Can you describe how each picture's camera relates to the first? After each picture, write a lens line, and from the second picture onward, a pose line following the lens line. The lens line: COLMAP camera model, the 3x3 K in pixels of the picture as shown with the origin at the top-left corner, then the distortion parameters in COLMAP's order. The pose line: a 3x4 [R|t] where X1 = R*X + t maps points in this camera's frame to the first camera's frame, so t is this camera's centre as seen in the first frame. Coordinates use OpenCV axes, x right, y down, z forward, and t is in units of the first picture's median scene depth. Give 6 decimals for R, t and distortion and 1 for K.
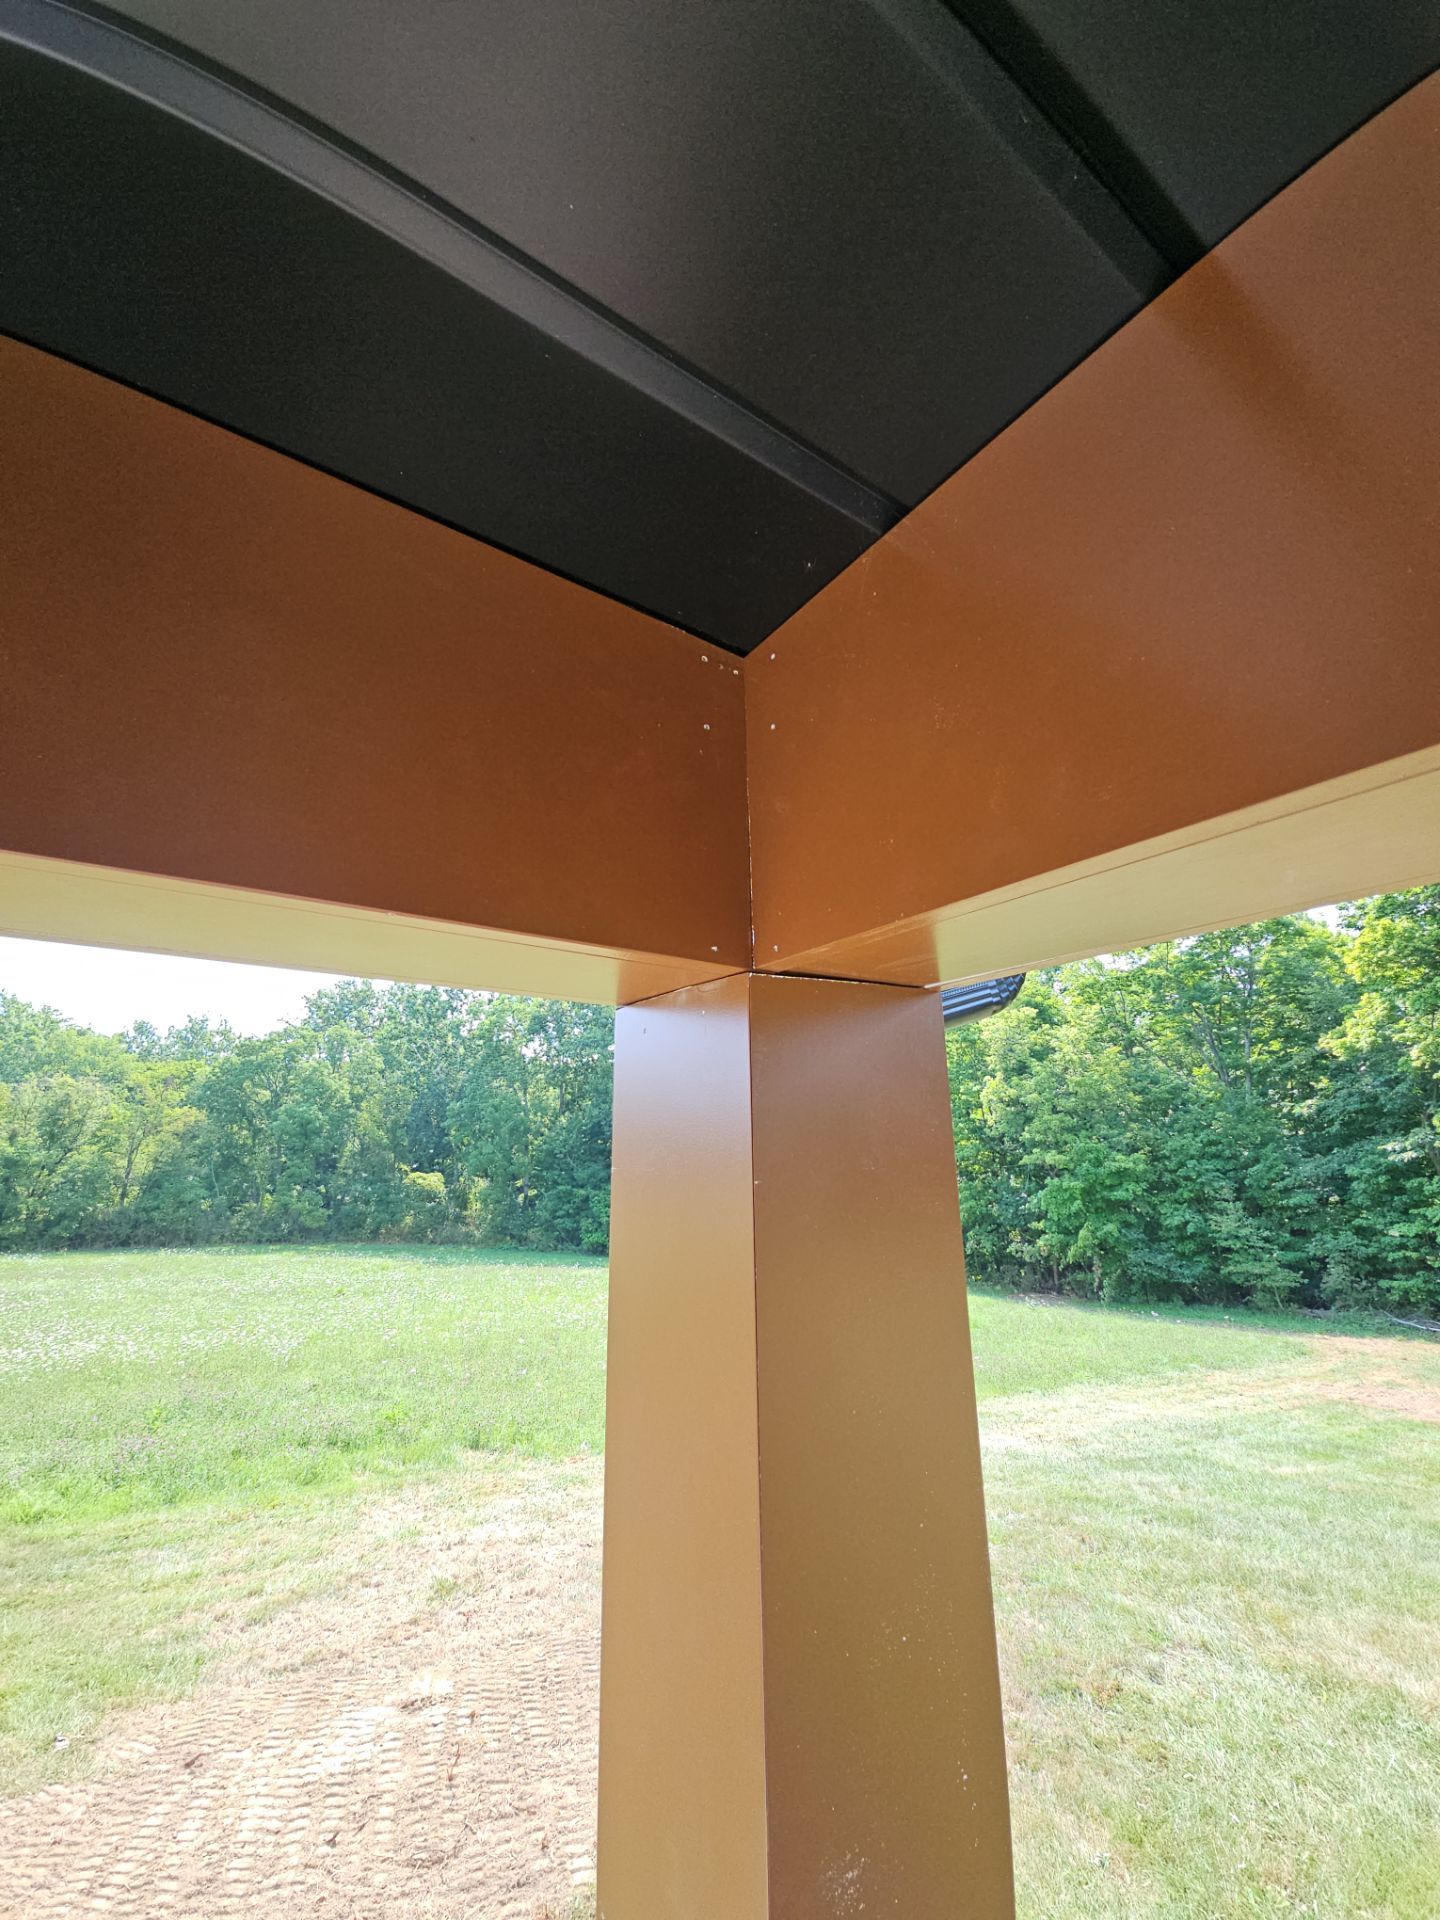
lens RADIAL K [[791.0, 0, 726.6], [0, 791.0, 957.1], [0, 0, 1]] dist [0.001730, -0.000691]
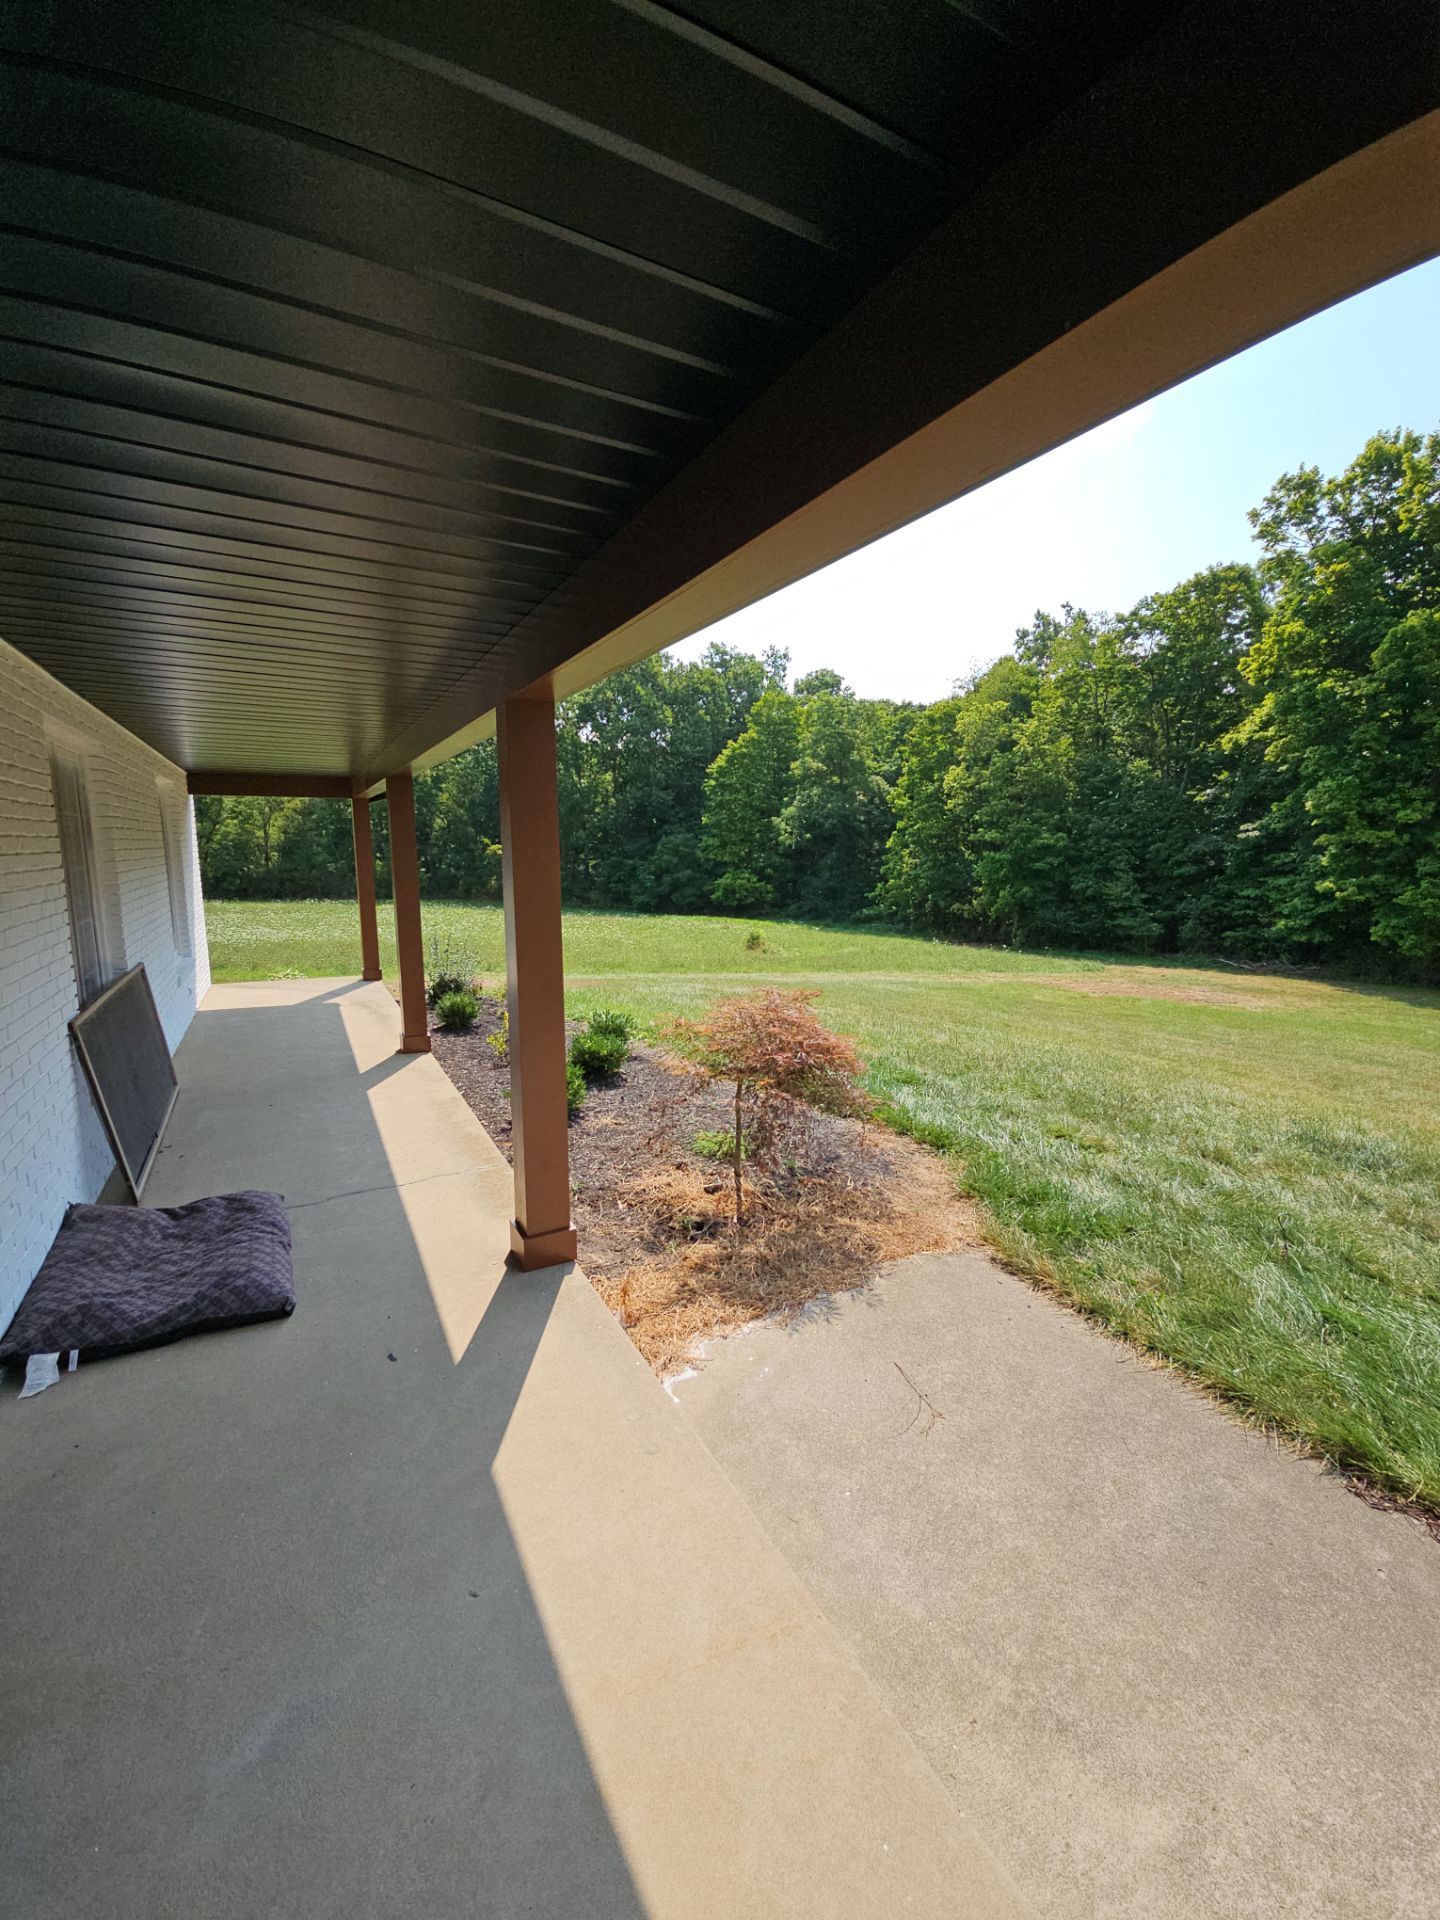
lens RADIAL K [[791.0, 0, 720.3], [0, 791.0, 962.3], [0, 0, 1]] dist [0.001730, -0.000691]
pose [[0.994556, 0.026462, -0.100788, 0.117165], [0.015383, 0.919338, 0.393167, -0.043530], [0.103062, -0.392577, 0.913926, -0.197083]]
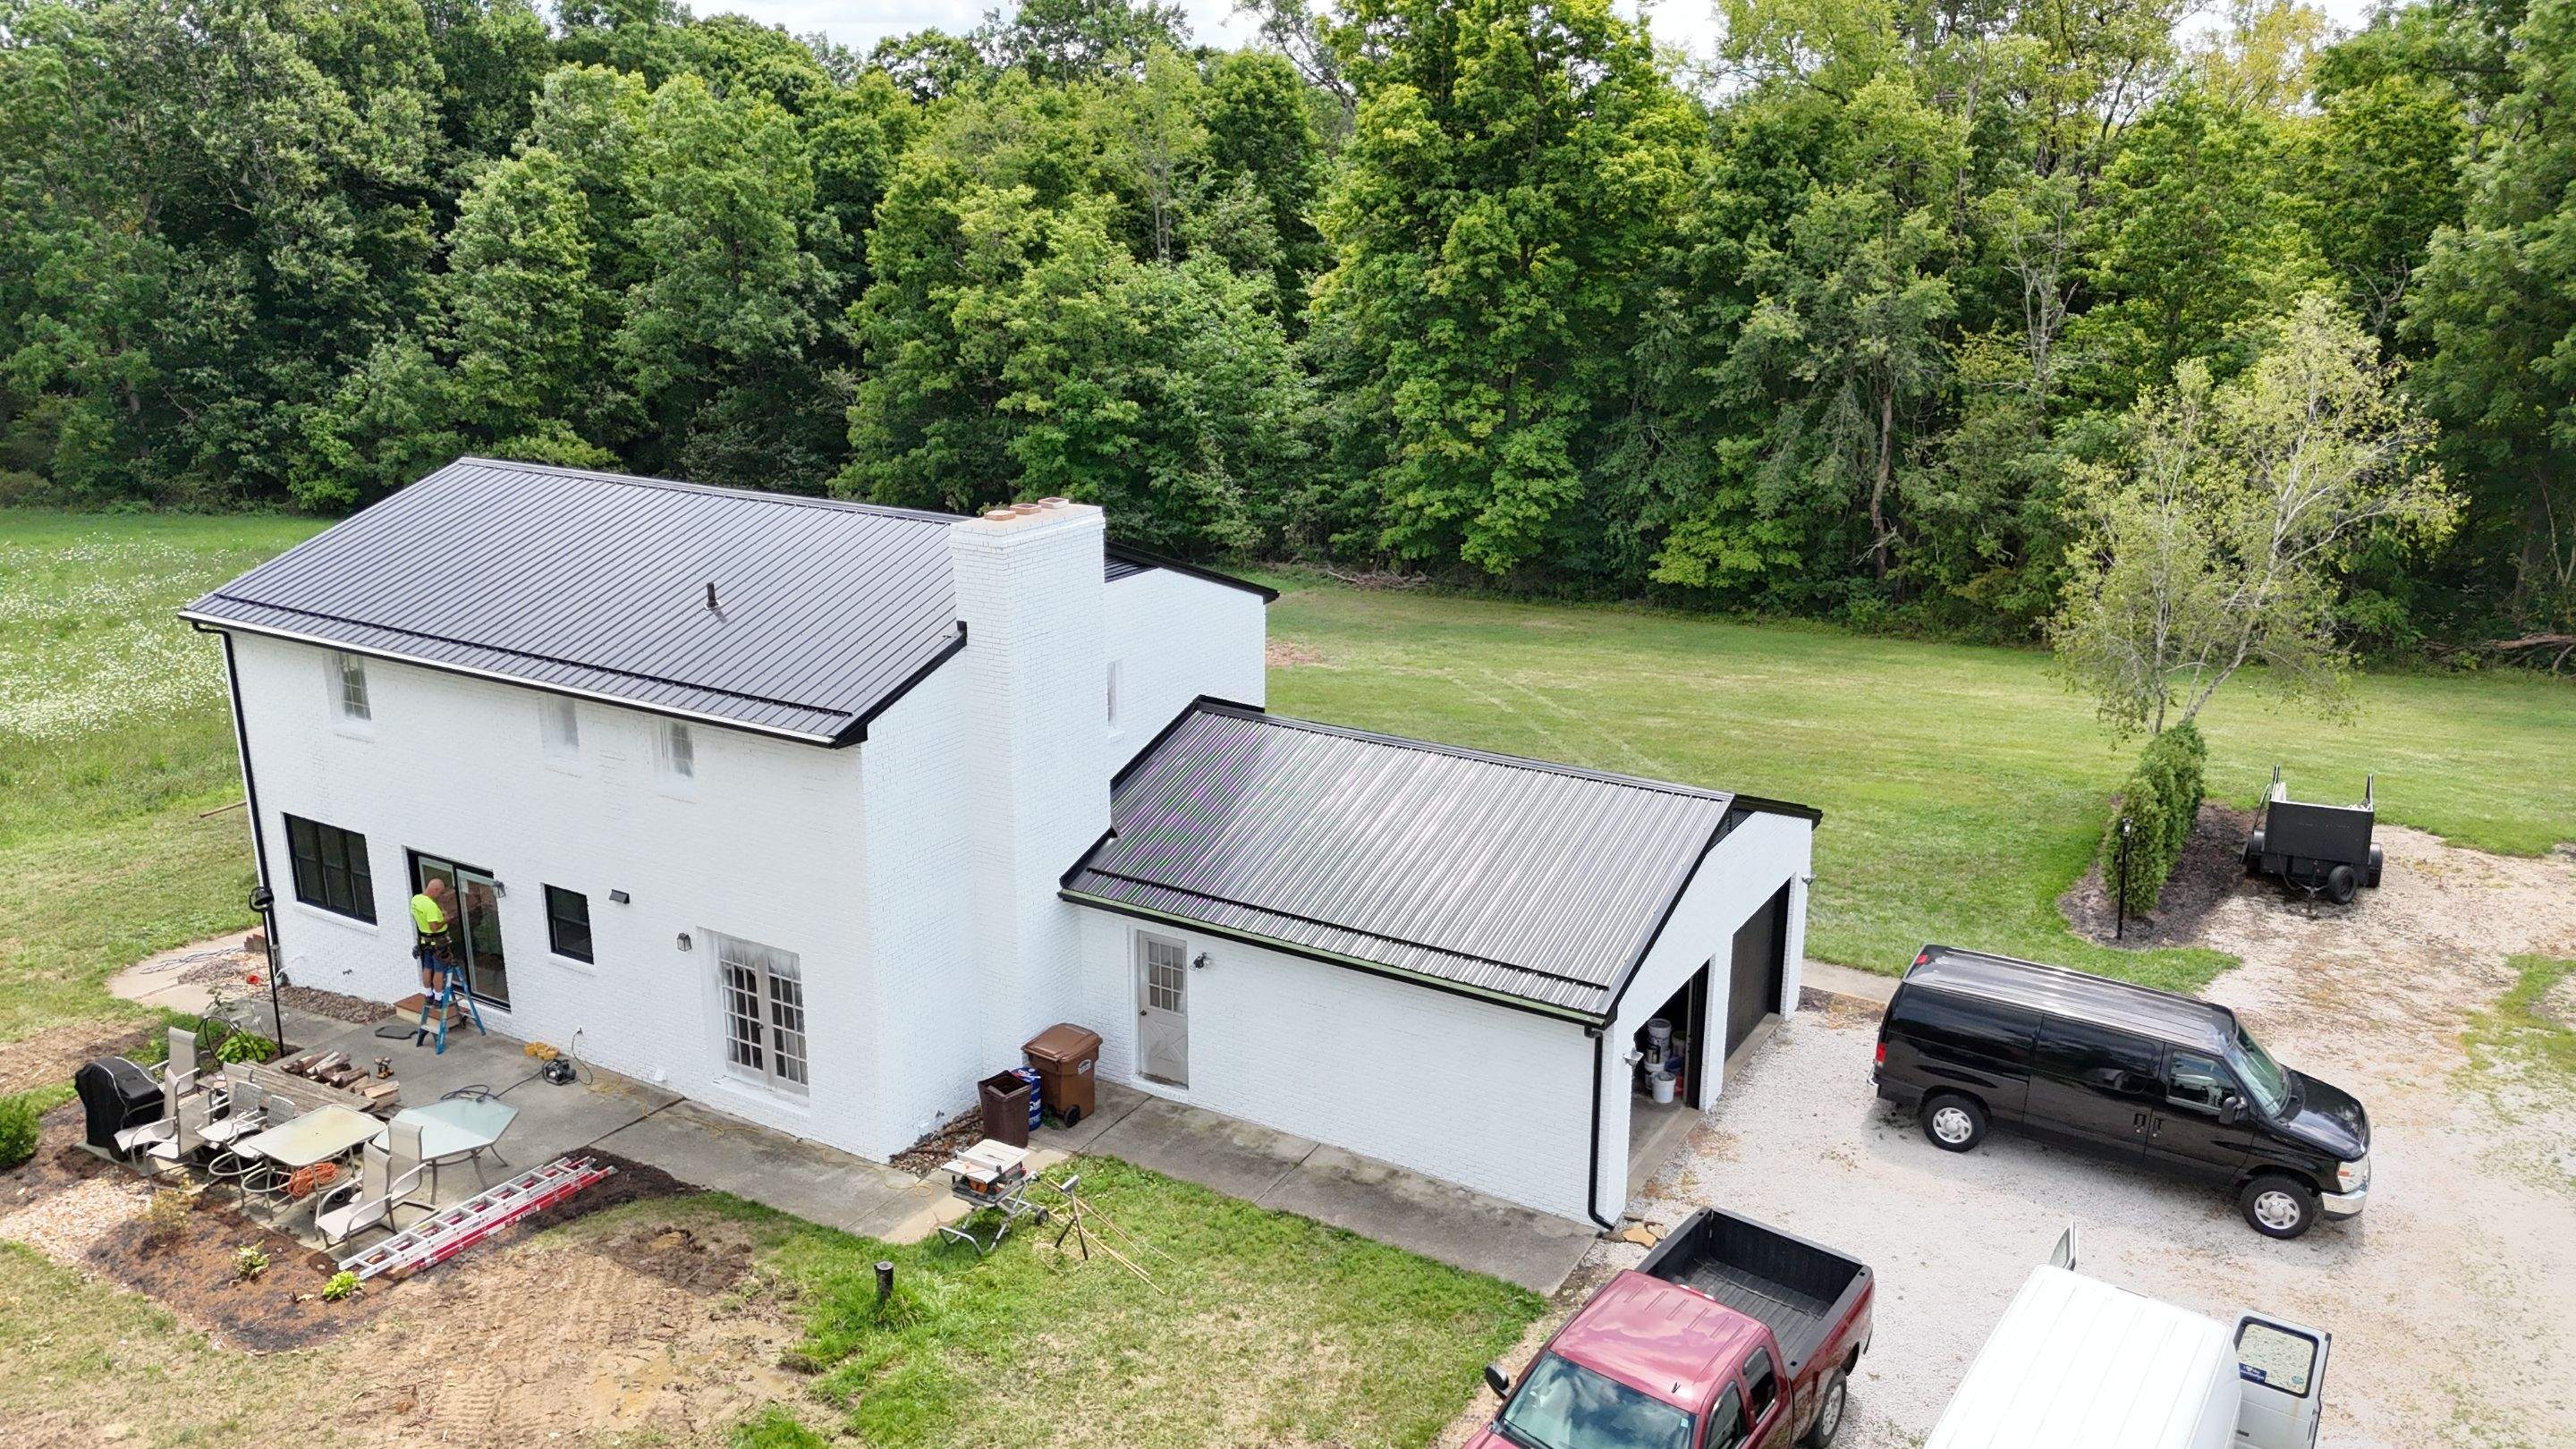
lens RADIAL K [[1862.9, 0, 1297.5], [0, 1862.9, 737.9], [0, 0, 1]] dist [0.041062, -0.017615]
pose [[0.918199, -0.096248, 0.384250, -0.095875], [-0.112851, 0.866275, 0.486655, -0.371628], [-0.379705, -0.490209, 0.784550, -0.693241]]
